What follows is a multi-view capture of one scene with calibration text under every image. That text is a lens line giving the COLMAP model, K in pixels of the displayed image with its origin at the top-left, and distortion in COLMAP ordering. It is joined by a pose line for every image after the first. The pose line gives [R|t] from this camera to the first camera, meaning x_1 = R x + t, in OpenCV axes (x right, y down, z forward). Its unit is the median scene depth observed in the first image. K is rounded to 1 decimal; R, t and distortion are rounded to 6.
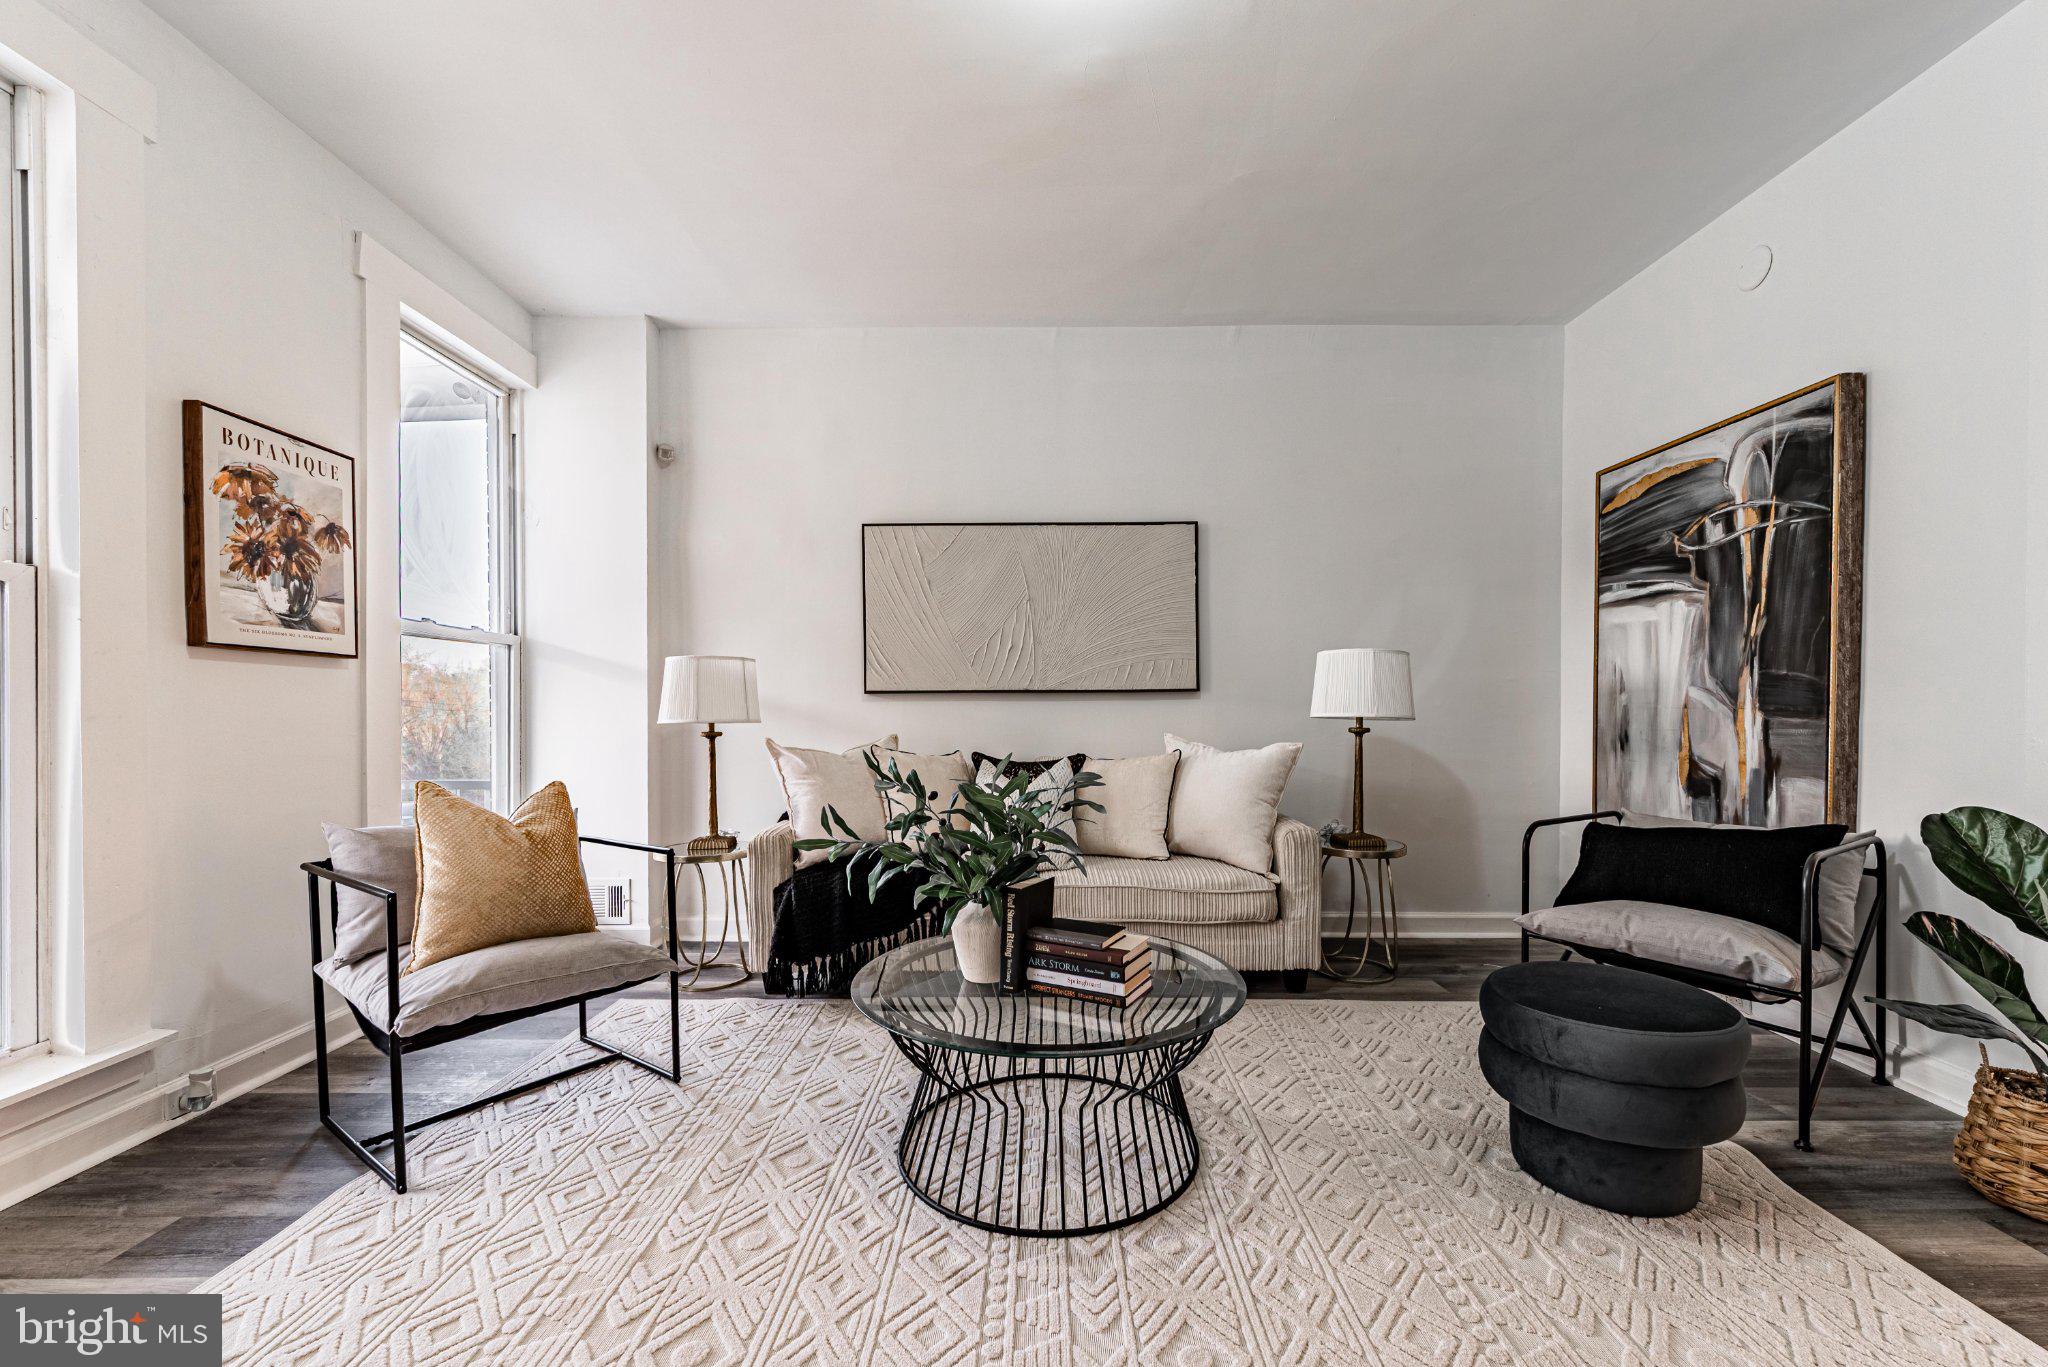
lens RADIAL K [[823.8, 0, 1034.7], [0, 823.8, 721.0], [0, 0, 1]] dist [0.001504, -0.000009]
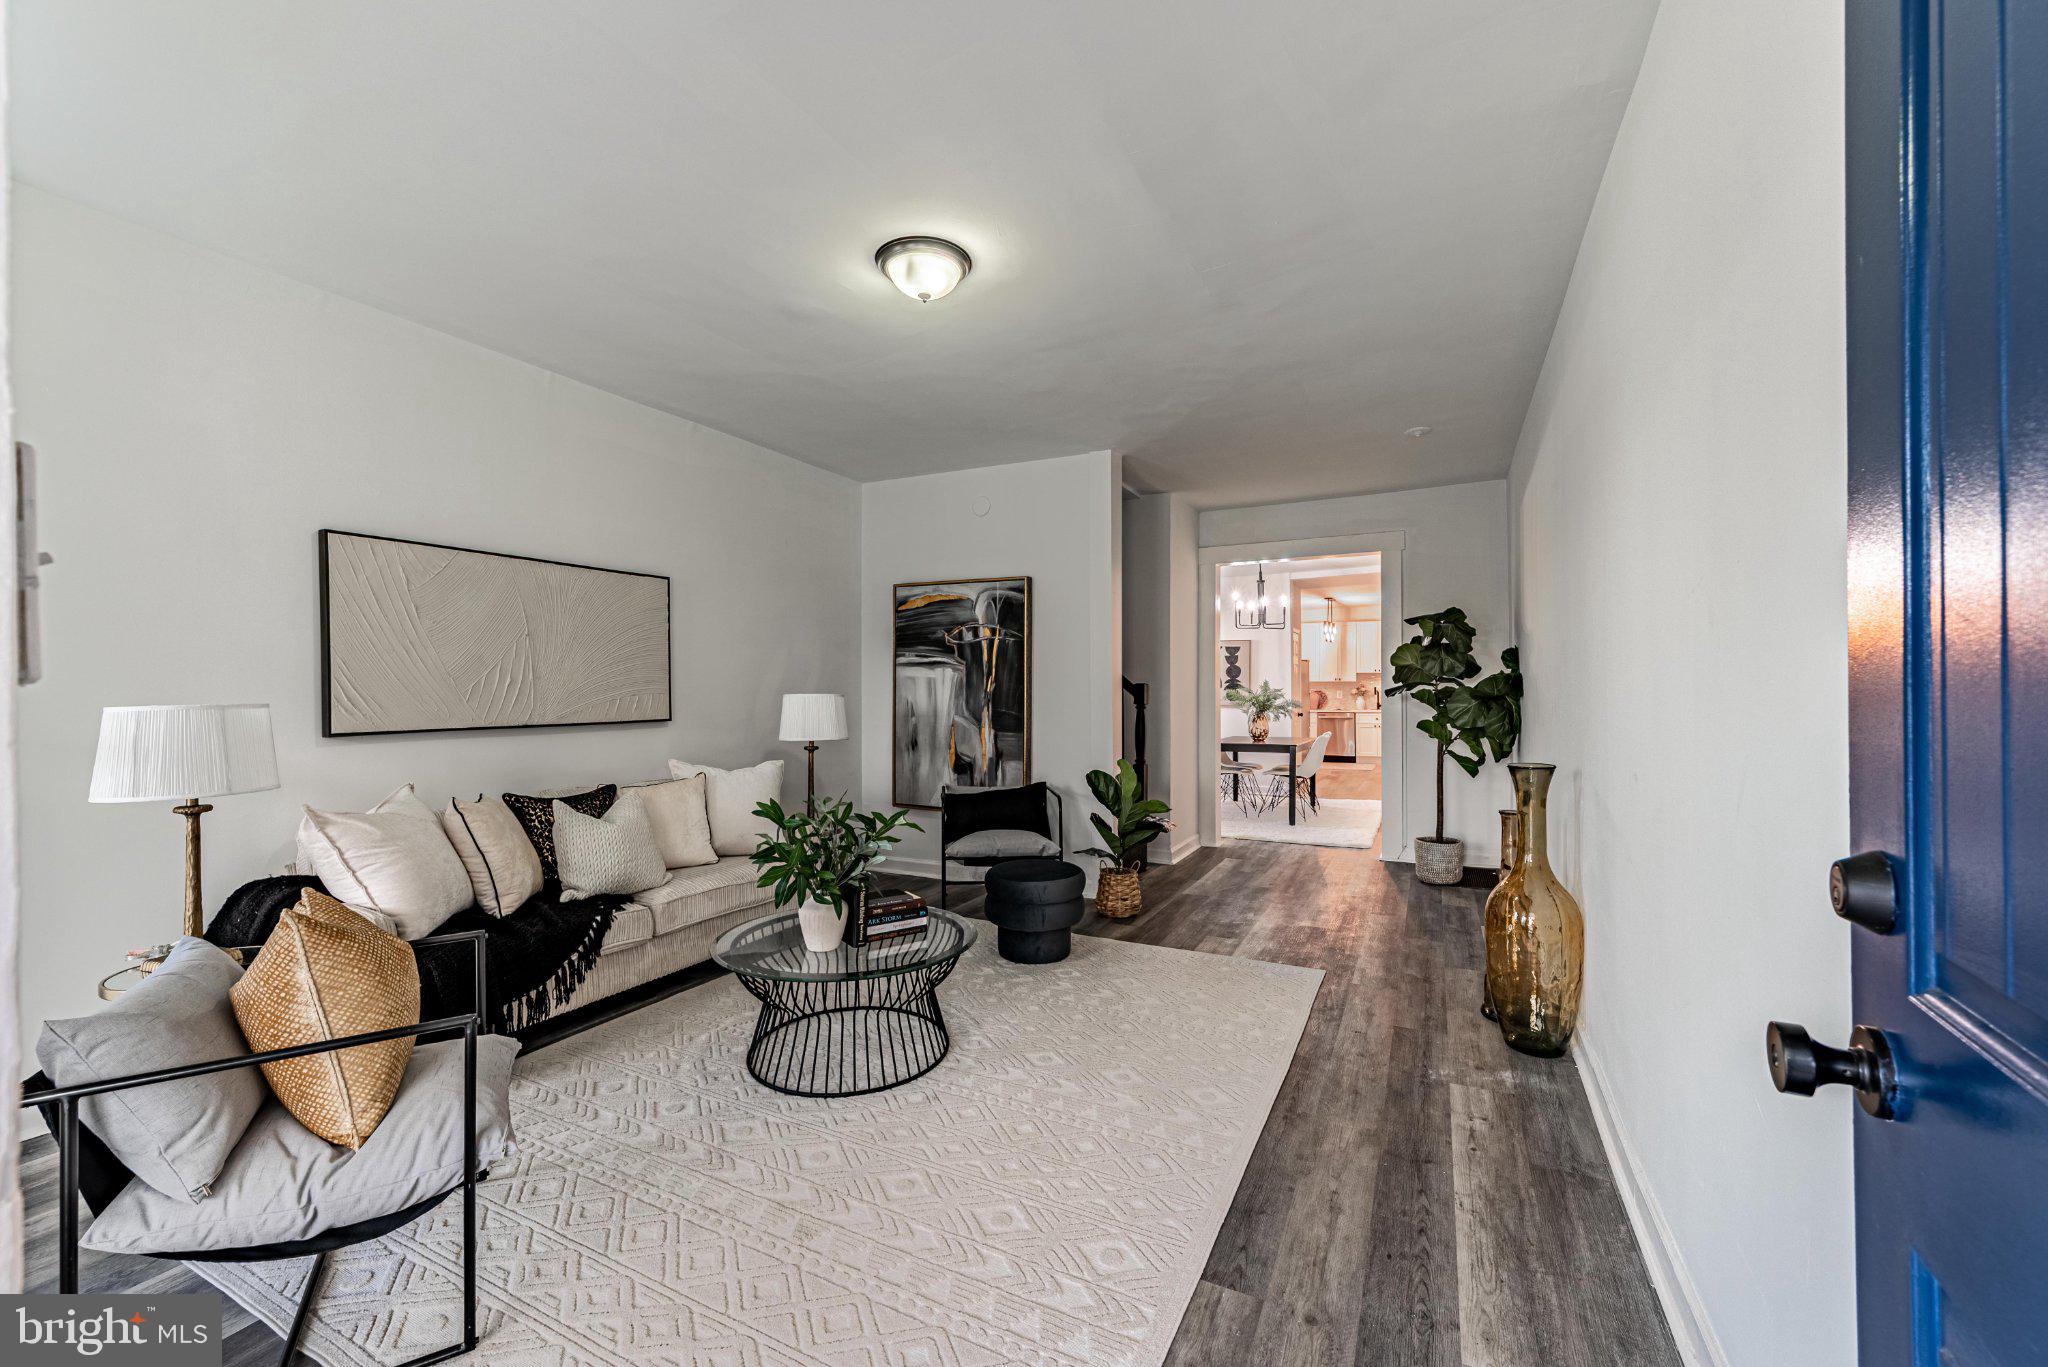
lens RADIAL K [[808.2, 0, 1024.6], [0, 808.2, 689.8], [0, 0, 1]] dist [0.002381, 0.000229]
pose [[0.450802, 0.002517, 0.892620, -0.807133], [0.015401, 0.999825, -0.010597, -0.081143], [-0.892491, 0.018525, 0.450685, 0.034018]]
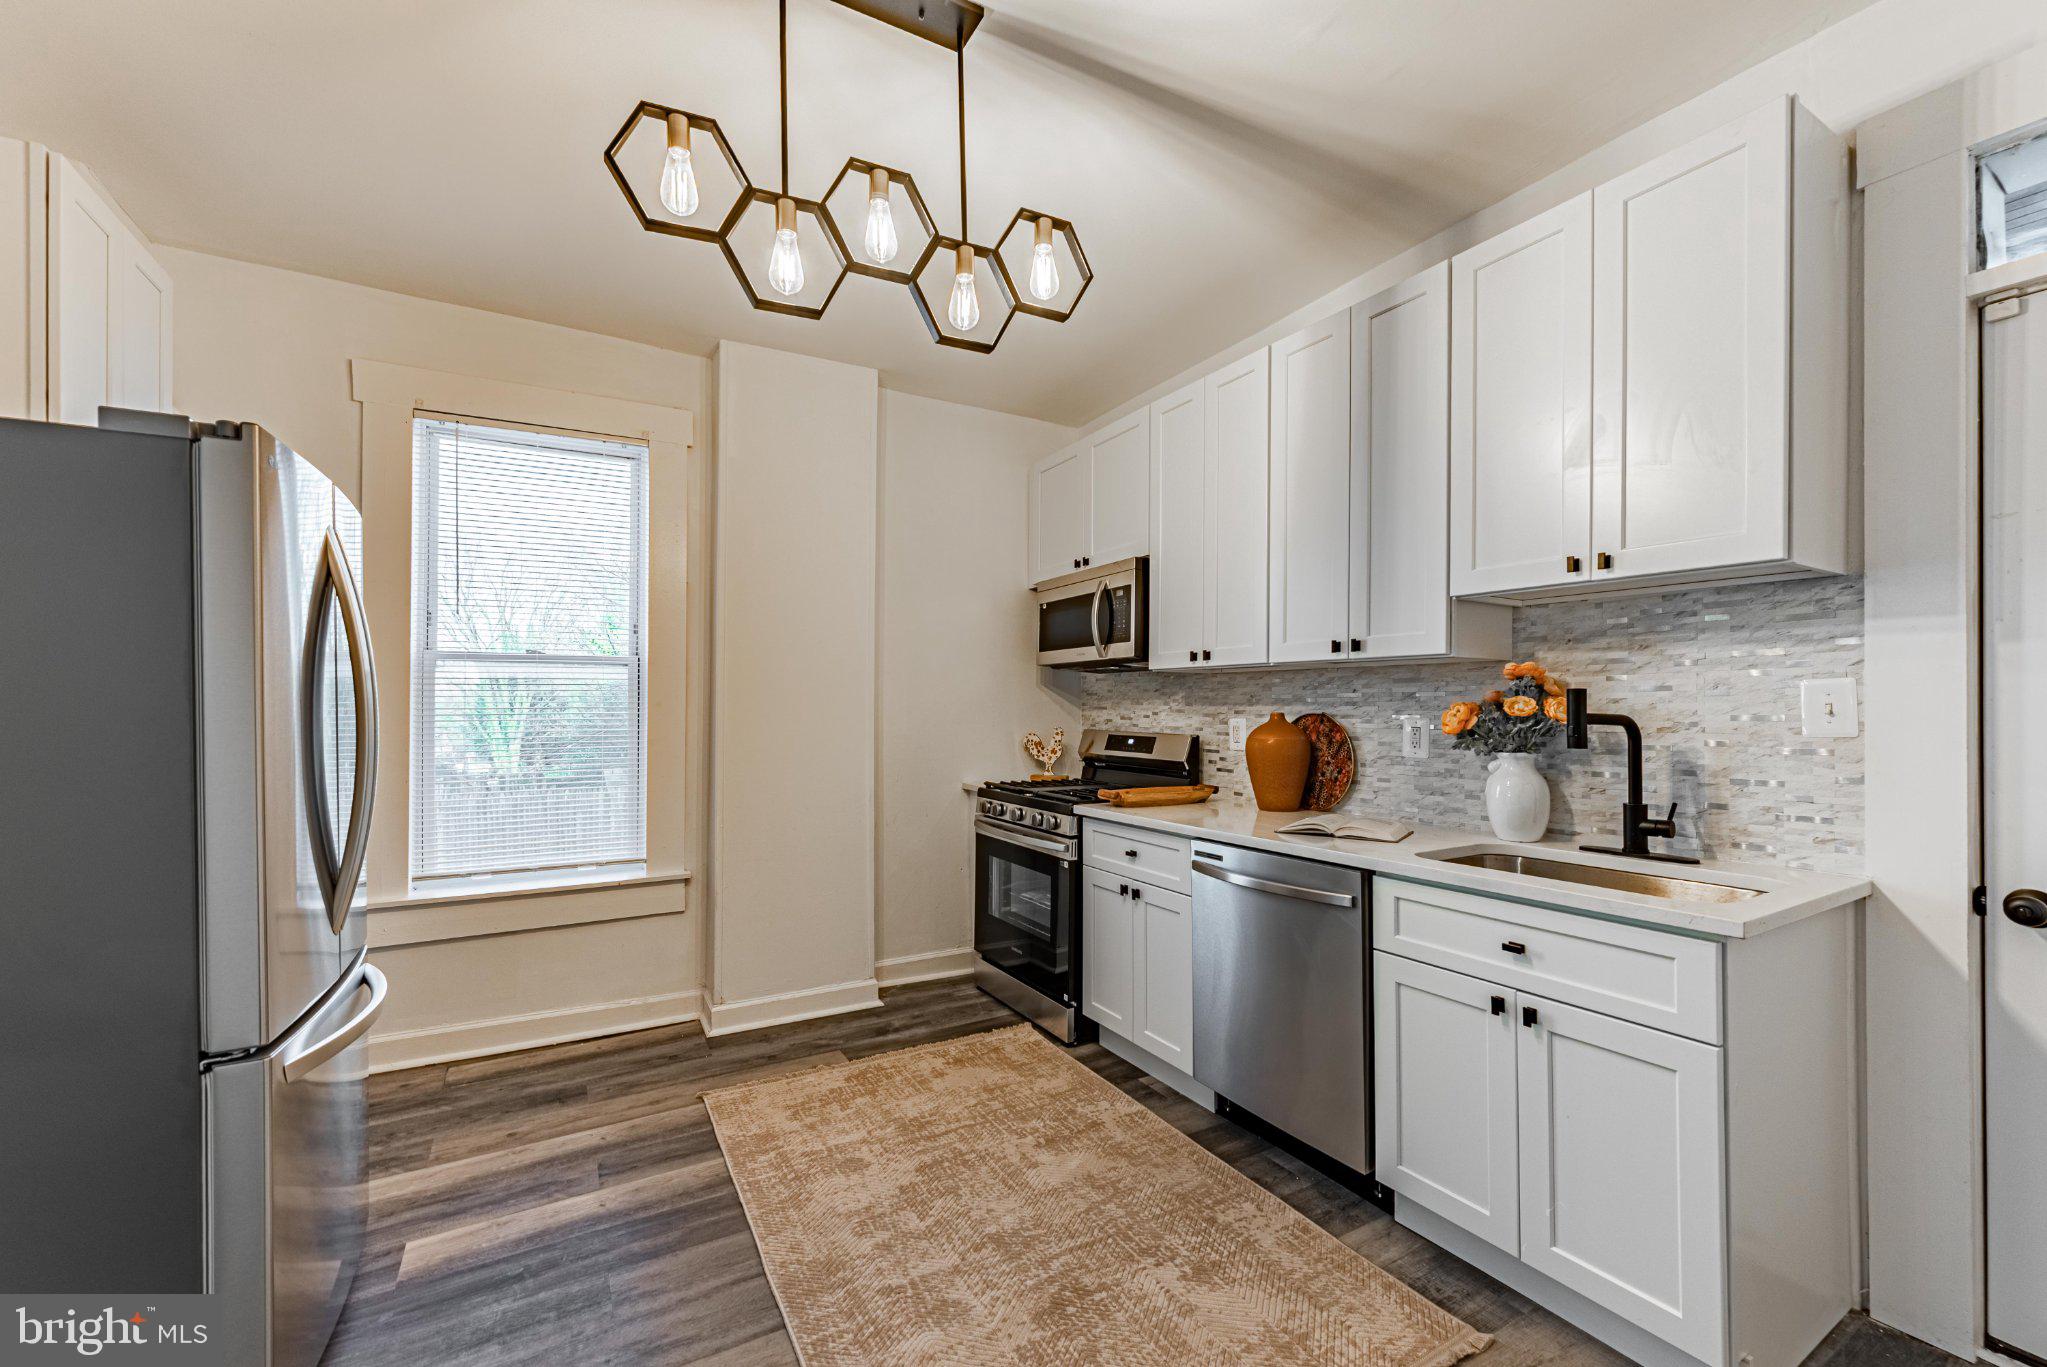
lens RADIAL K [[807.8, 0, 1024.1], [0, 807.8, 689.8], [0, 0, 1]] dist [0.002381, 0.000229]
pose [[0.867348, 0.015991, 0.497446, 4.088157], [0.002848, 0.999308, -0.037091, -0.095770], [-0.497695, 0.033587, 0.866702, -0.006428]]
